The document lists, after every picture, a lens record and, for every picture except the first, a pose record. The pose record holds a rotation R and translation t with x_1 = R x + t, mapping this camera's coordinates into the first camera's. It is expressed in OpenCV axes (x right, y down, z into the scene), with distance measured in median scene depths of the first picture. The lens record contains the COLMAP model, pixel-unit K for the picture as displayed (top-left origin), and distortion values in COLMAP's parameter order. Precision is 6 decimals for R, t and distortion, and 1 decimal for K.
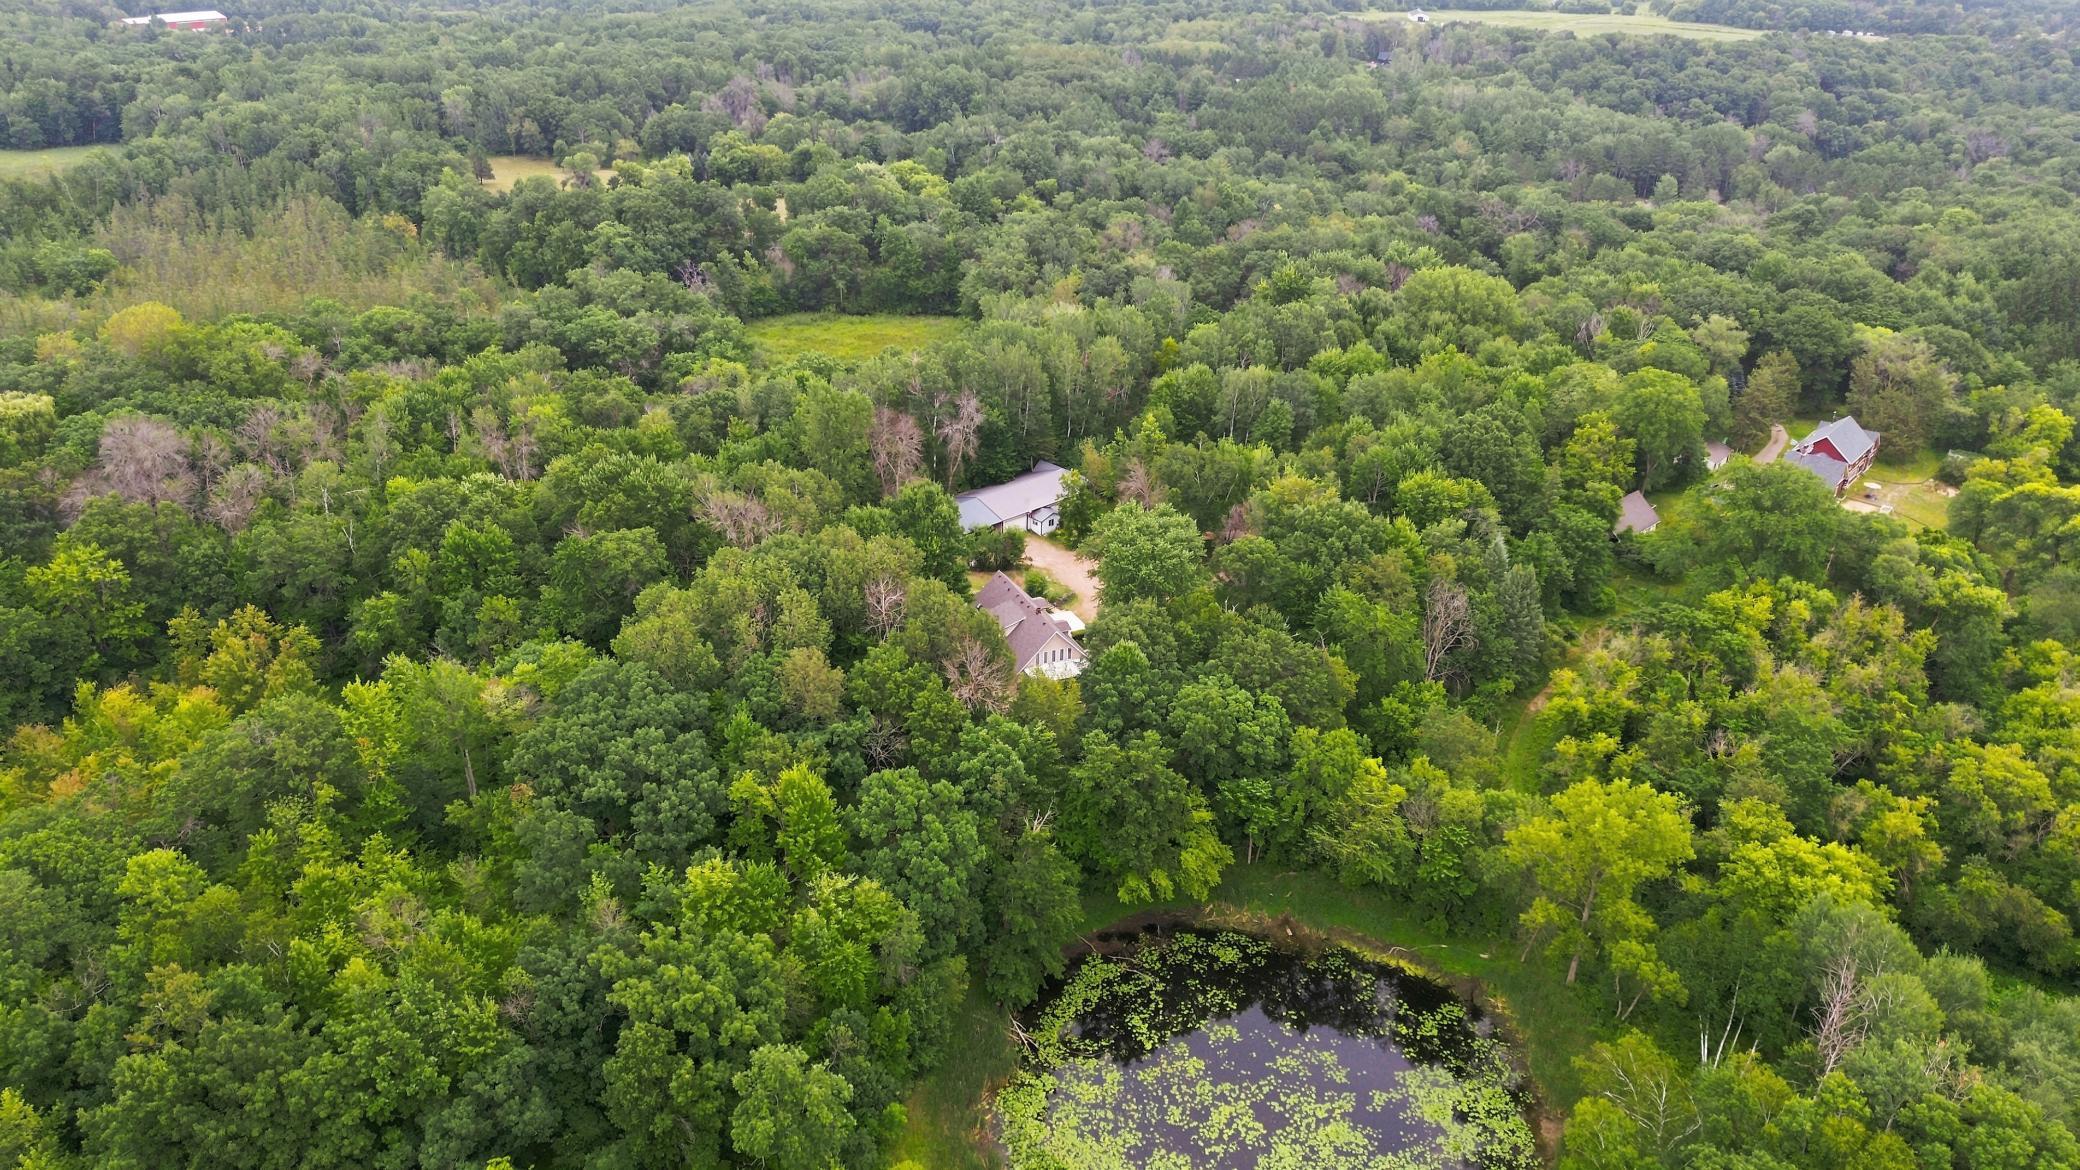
lens RADIAL K [[1481.5, 0, 1038.2], [0, 1481.5, 579.5], [0, 0, 1]] dist [0.058518, -0.047923]
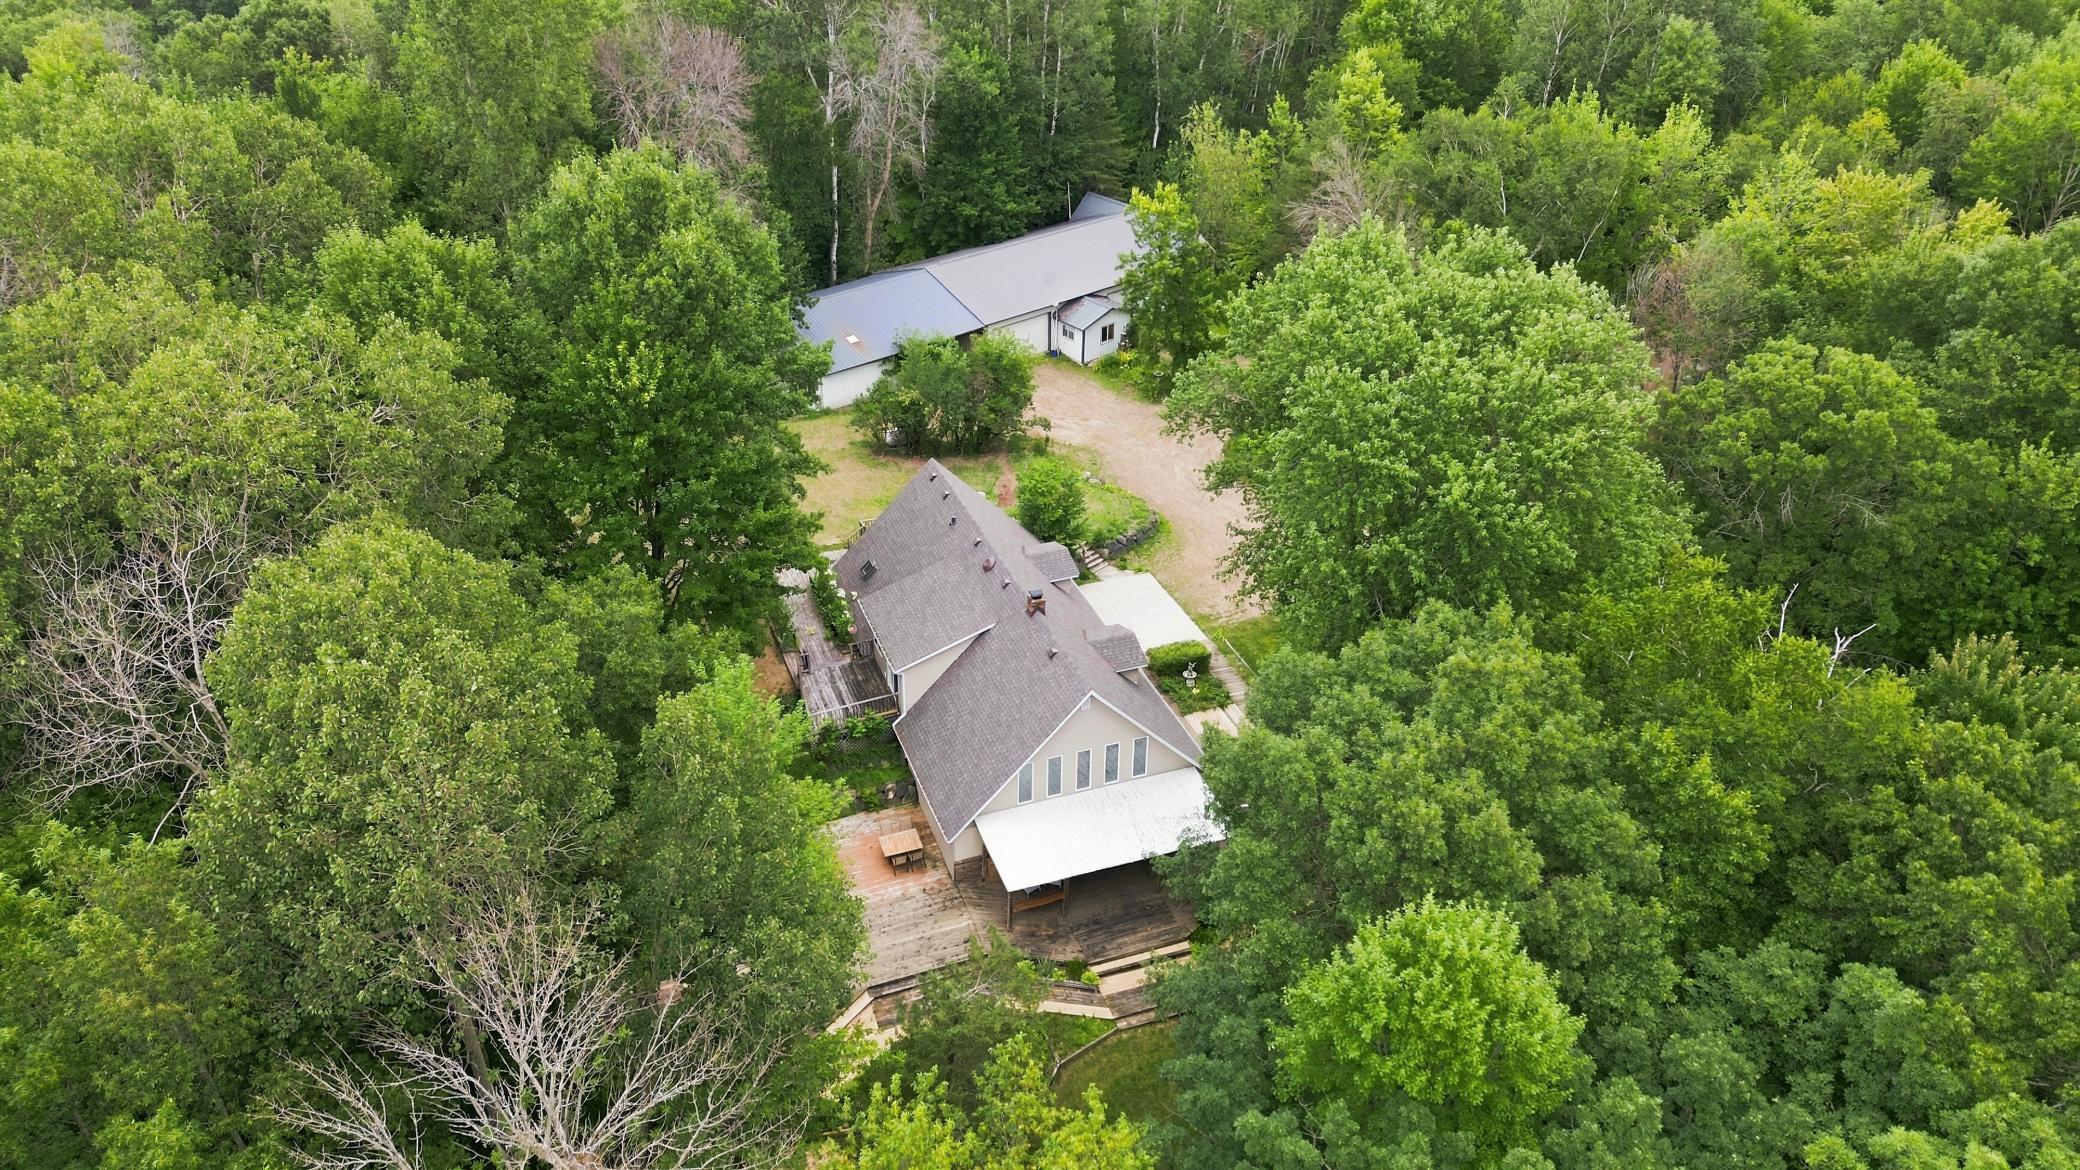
lens RADIAL K [[1481.5, 0, 1041.9], [0, 1481.5, 602.3], [0, 0, 1]] dist [0.058518, -0.047923]
pose [[0.998306, 0.012054, -0.056915, 0.016023], [-0.005722, 0.993900, 0.110133, -0.010252], [0.057896, -0.109620, 0.992286, 0.626341]]
